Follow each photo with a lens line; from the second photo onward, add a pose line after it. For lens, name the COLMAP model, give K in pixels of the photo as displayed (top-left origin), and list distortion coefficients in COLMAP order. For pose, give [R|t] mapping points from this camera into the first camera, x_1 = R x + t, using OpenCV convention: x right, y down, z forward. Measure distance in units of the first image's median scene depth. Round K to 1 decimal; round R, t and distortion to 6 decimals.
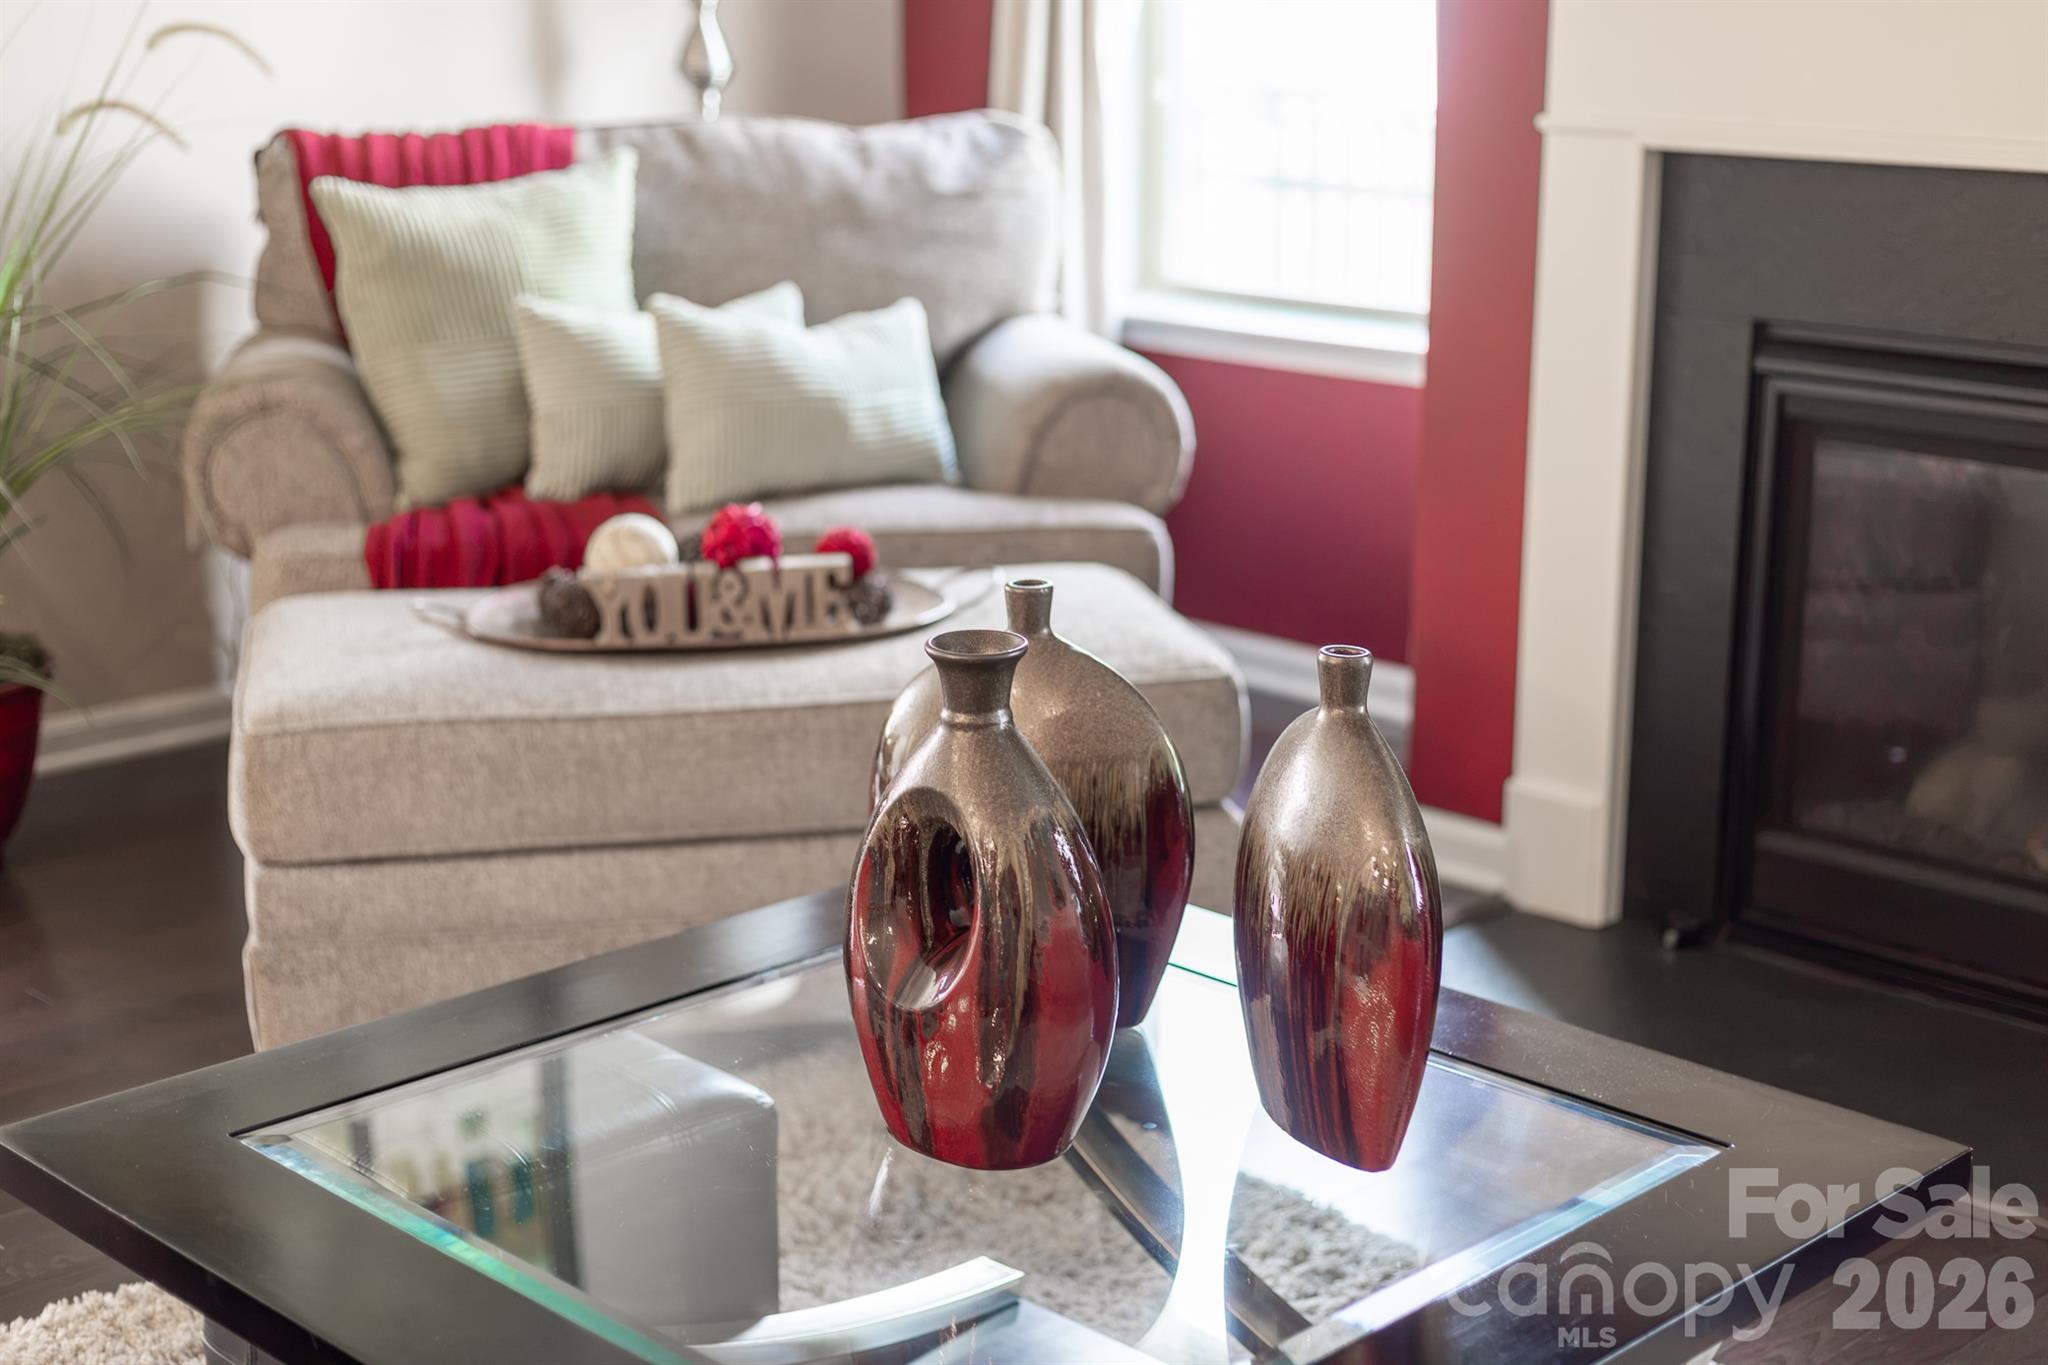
lens RADIAL K [[2964.8, 0, 1024.0], [0, 2964.8, 682.5], [0, 0, 1]] dist [0.147151, 0.004243]
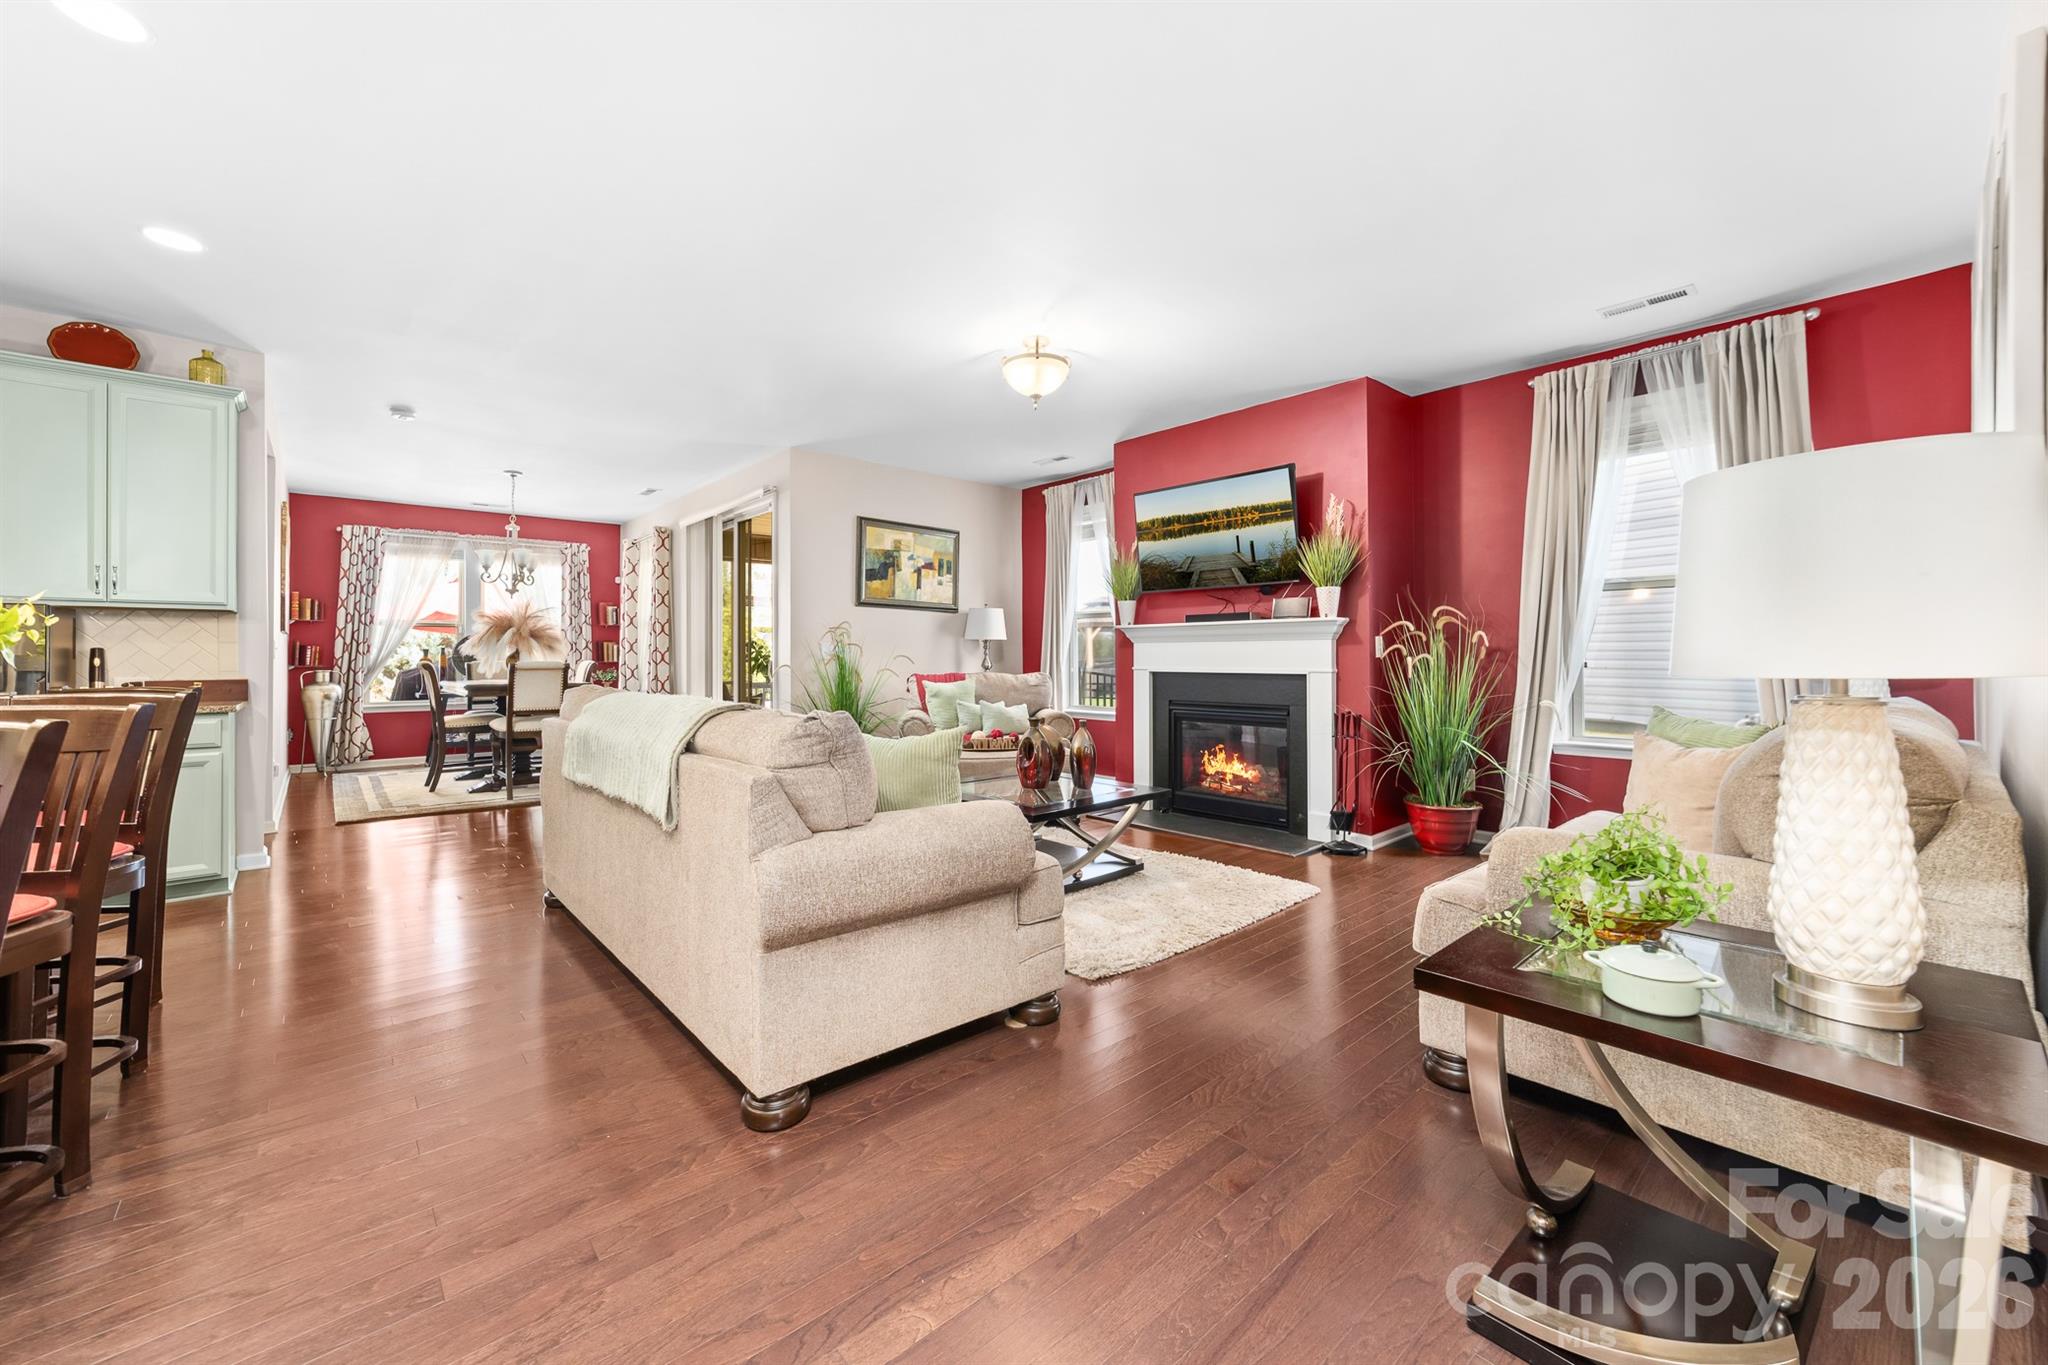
lens RADIAL K [[815.7, 0, 1010.2], [0, 815.7, 657.2], [0, 0, 1]] dist [-0.007931, 0.000245]
pose [[0.998266, -0.009874, -0.058029, 0.024203], [-0.004523, 0.970050, -0.242862, 0.169782], [0.058689, 0.242703, 0.968324, -0.525528]]
